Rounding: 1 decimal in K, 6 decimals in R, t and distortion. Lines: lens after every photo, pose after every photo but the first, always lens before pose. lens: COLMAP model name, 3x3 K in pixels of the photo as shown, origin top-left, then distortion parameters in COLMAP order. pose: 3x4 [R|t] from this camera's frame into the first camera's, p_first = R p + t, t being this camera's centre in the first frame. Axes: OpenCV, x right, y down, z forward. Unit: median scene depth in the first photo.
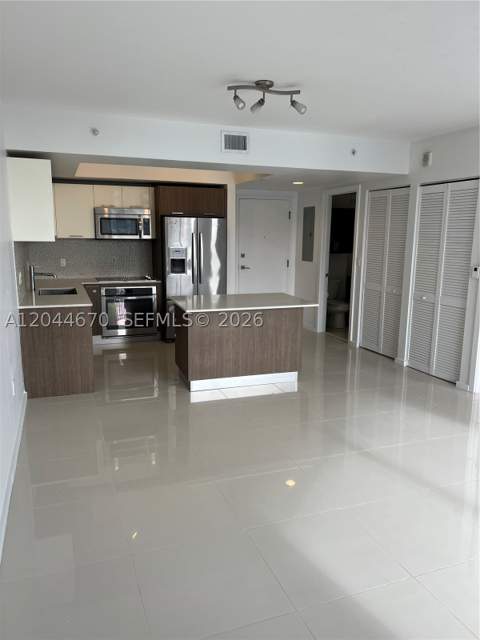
lens RADIAL K [[484.4, 0, 240.0], [0, 484.4, 320.0], [0, 0, 1]] dist [0.001526, -0.000564]
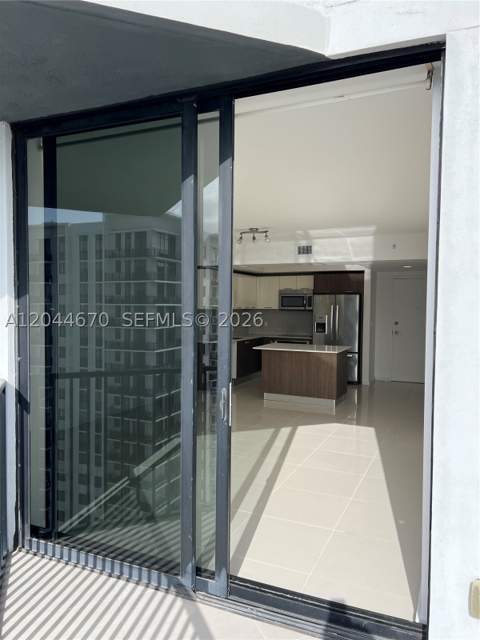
lens RADIAL K [[467.0, 0, 240.0], [0, 467.0, 320.0], [0, 0, 1]] dist [0.028218, -0.055526]
pose [[0.721806, 0.016913, -0.691889, 0.664217], [-0.121846, 0.987192, -0.102983, 0.038698], [0.681285, 0.158638, 0.714622, -0.167068]]
